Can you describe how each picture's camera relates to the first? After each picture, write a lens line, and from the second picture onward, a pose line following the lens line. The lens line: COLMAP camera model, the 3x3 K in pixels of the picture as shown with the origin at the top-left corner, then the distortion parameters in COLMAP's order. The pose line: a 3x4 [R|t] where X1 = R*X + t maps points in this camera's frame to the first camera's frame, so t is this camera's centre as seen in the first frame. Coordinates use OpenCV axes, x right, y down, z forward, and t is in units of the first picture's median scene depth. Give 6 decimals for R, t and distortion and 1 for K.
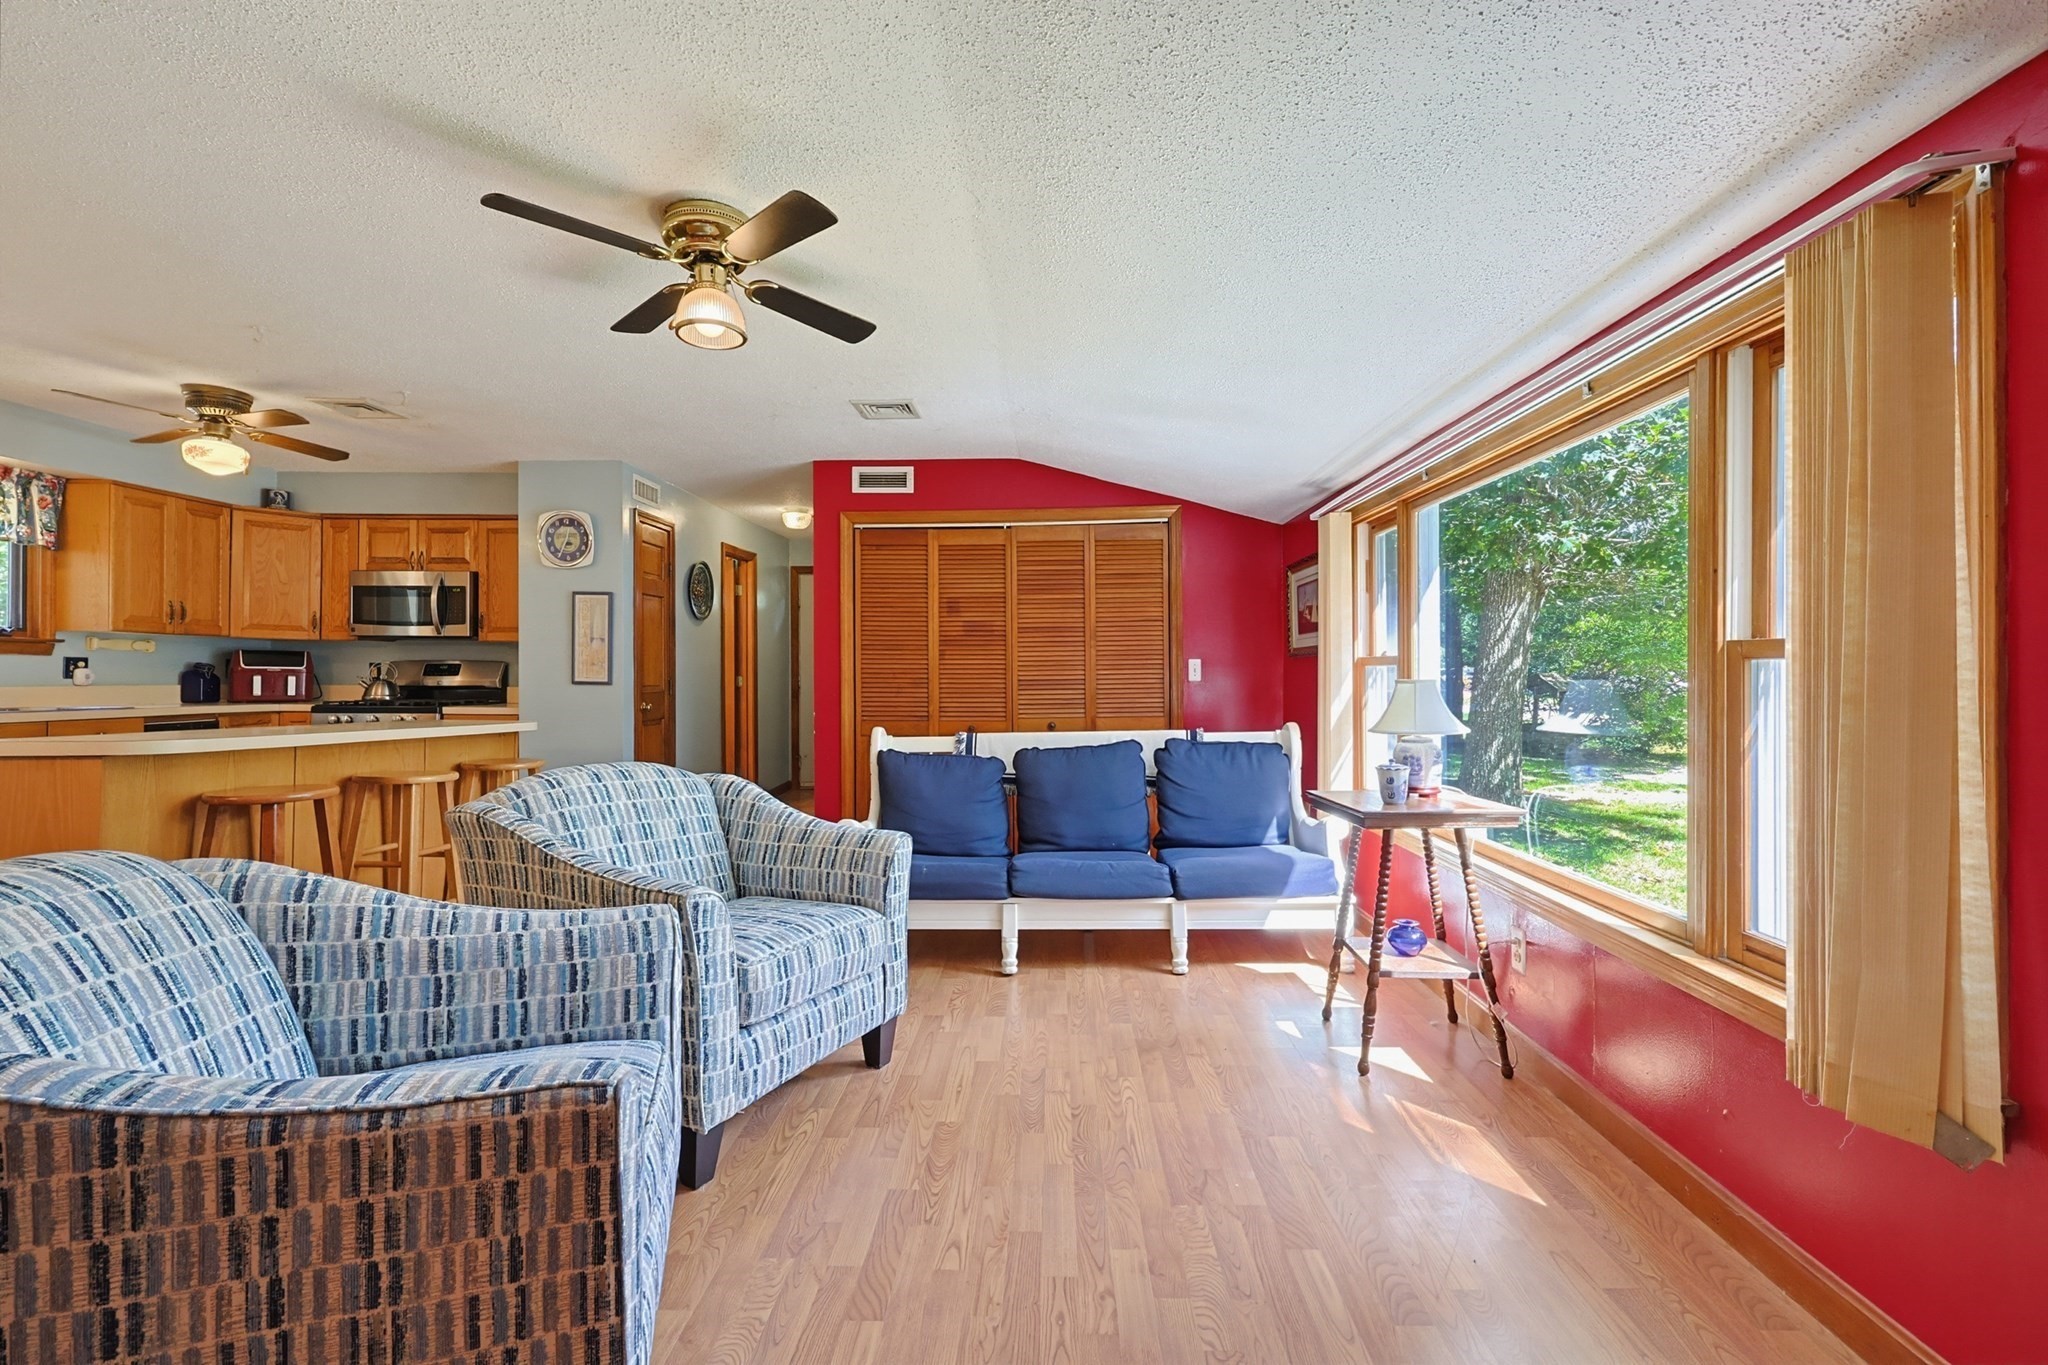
lens RADIAL K [[876.3, 0, 1022.8], [0, 876.3, 668.7], [0, 0, 1]] dist [-0.001308, 0.000639]
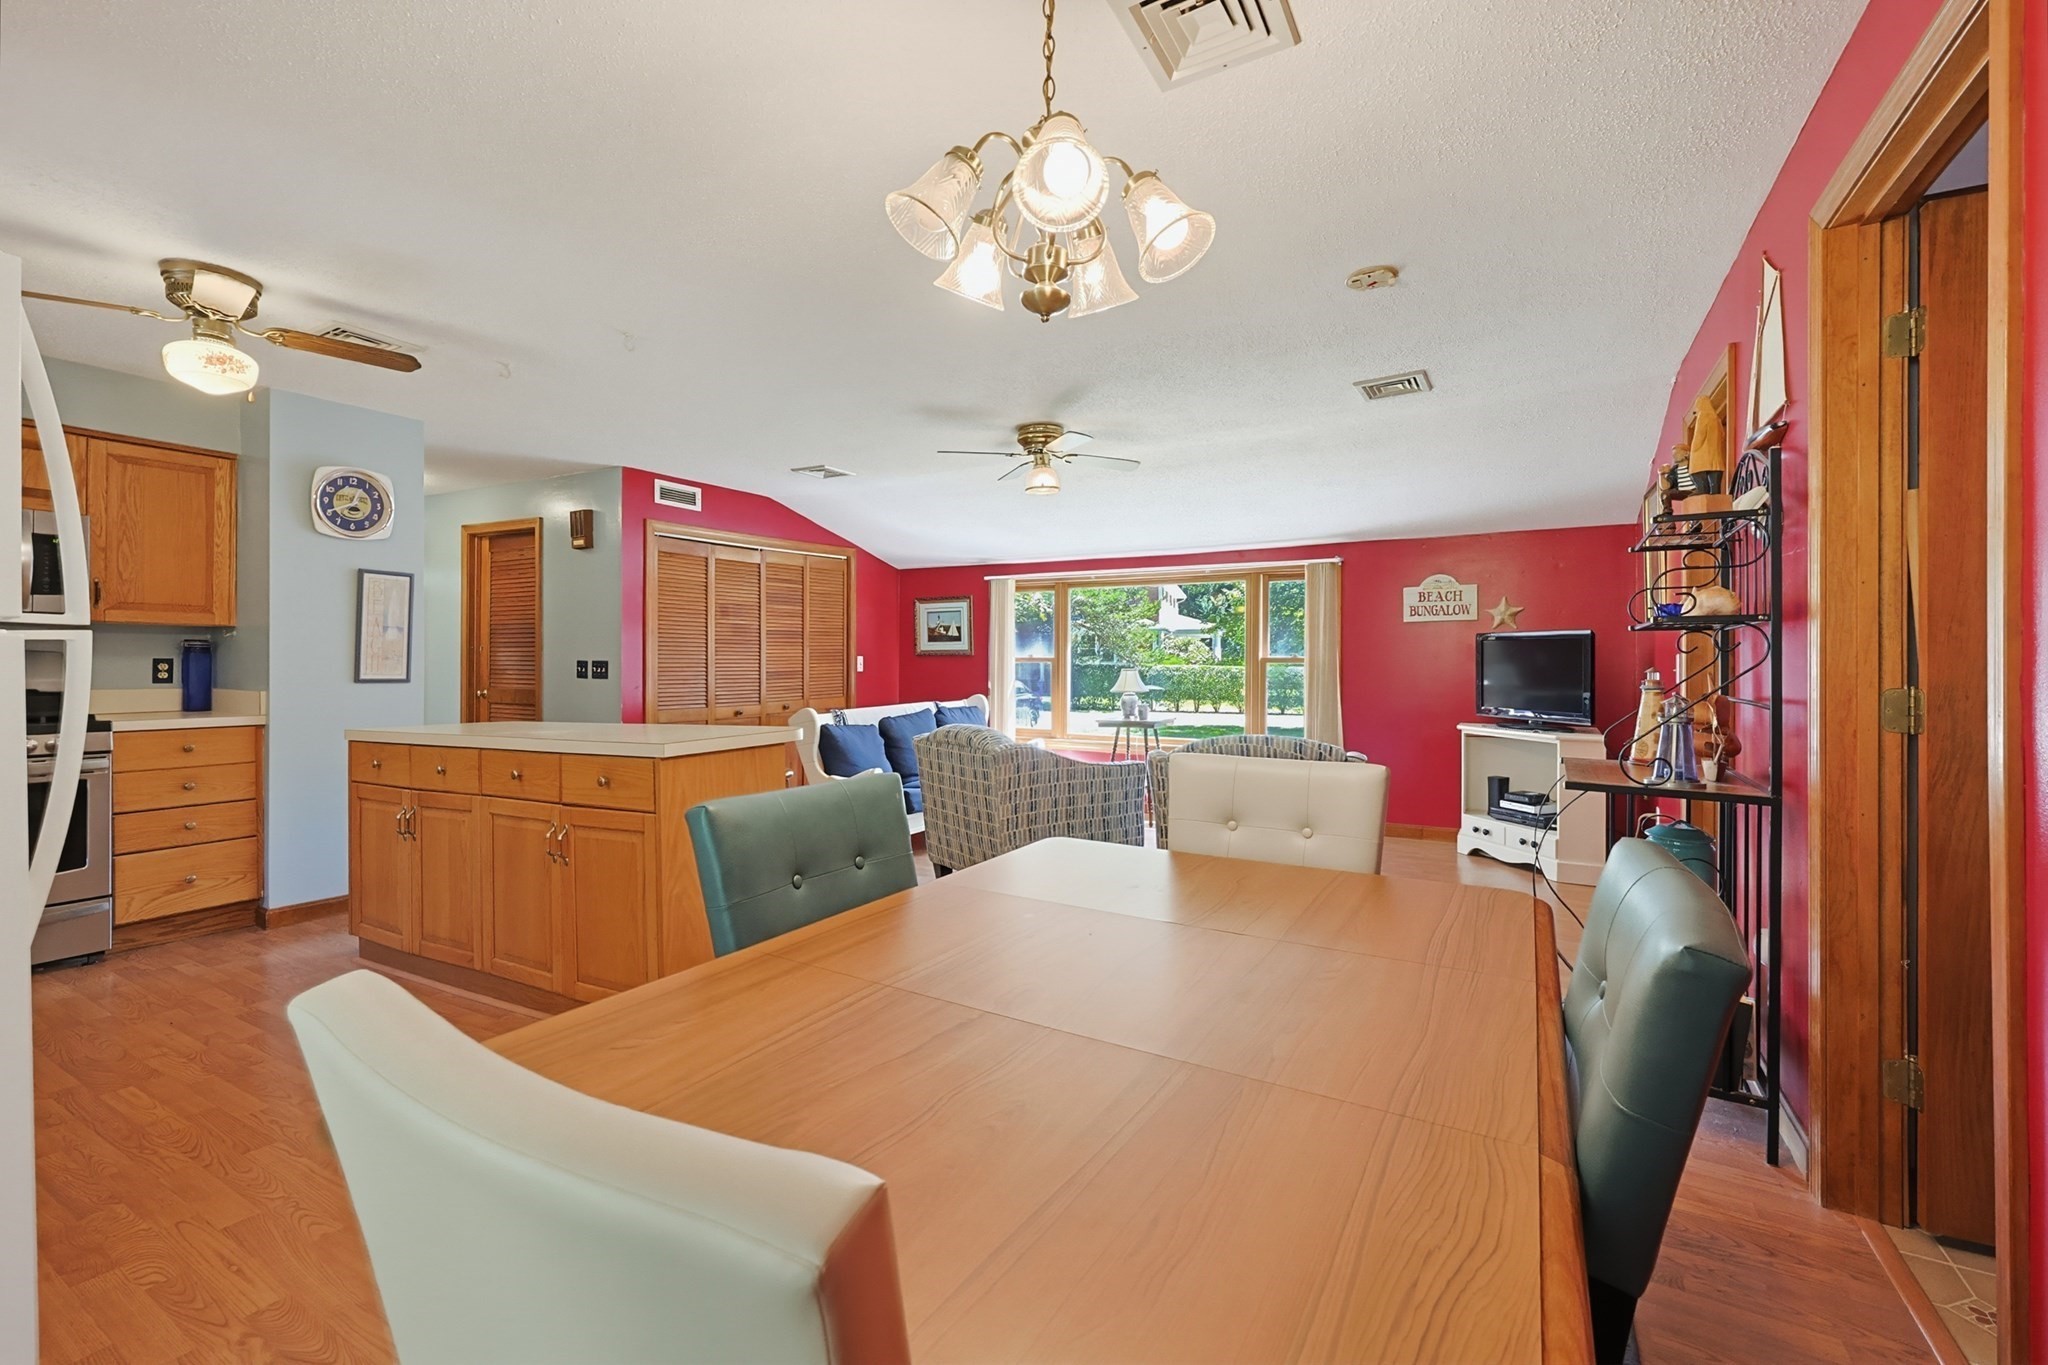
lens RADIAL K [[876.3, 0, 1028.7], [0, 876.3, 665.4], [0, 0, 1]] dist [-0.001308, 0.000639]
pose [[0.470341, -0.003834, 0.882477, -1.047008], [-0.005635, 0.999957, 0.007348, -0.008292], [-0.882467, -0.008429, 0.470299, 0.071228]]
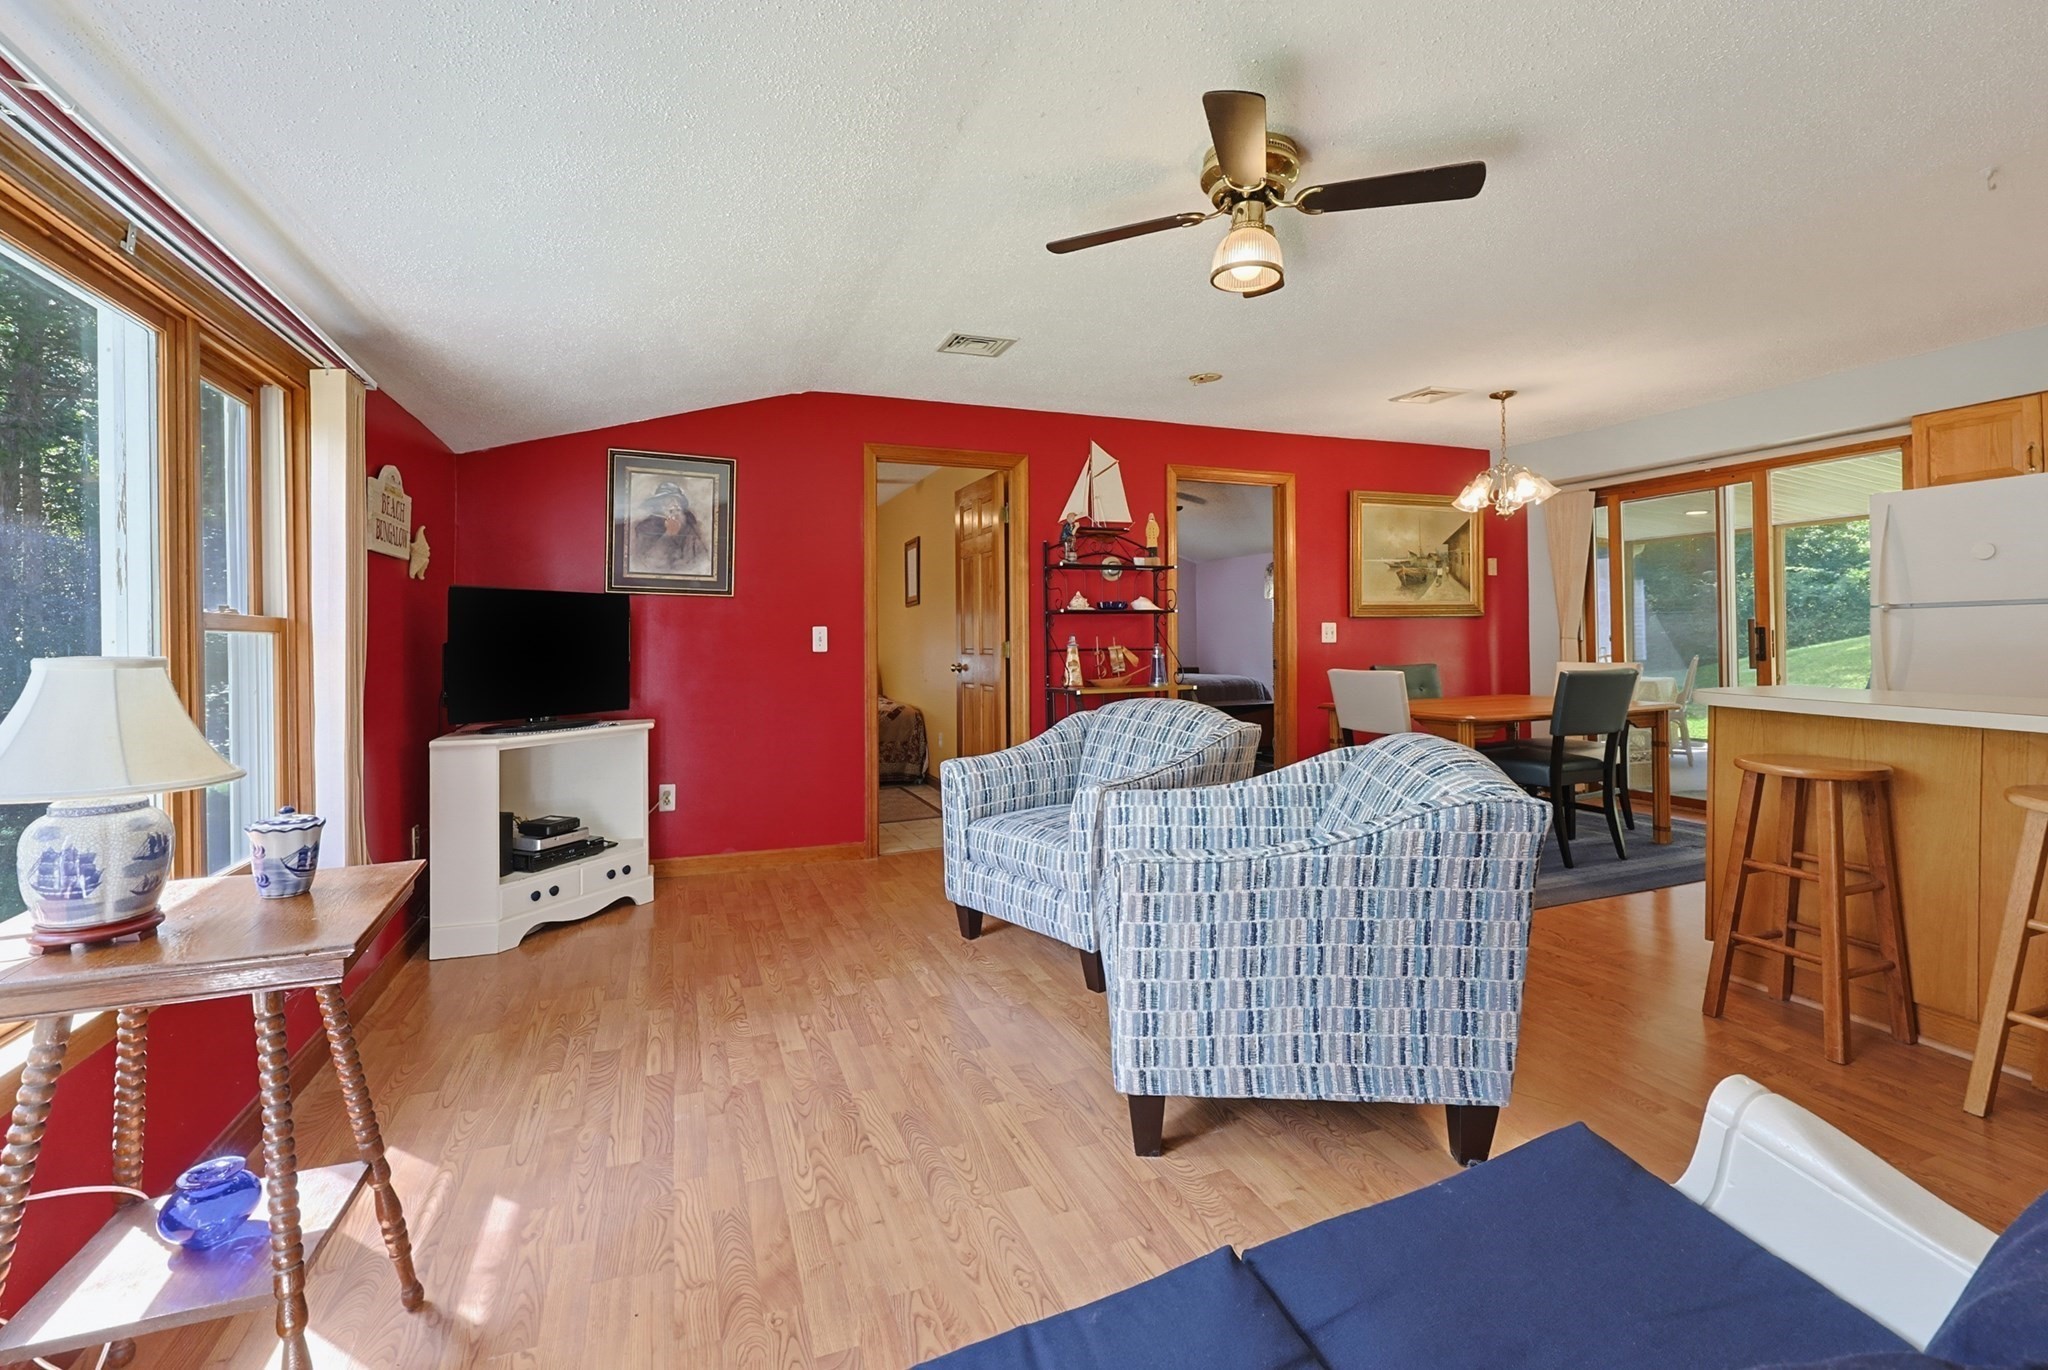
lens RADIAL K [[876.3, 0, 1031.6], [0, 876.3, 648.8], [0, 0, 1]] dist [-0.001308, 0.000639]
pose [[-0.916200, 0.012051, -0.400540, 0.122650], [0.011985, 0.999925, 0.002671, 0.007347], [0.400542, -0.002353, -0.916275, 0.912545]]
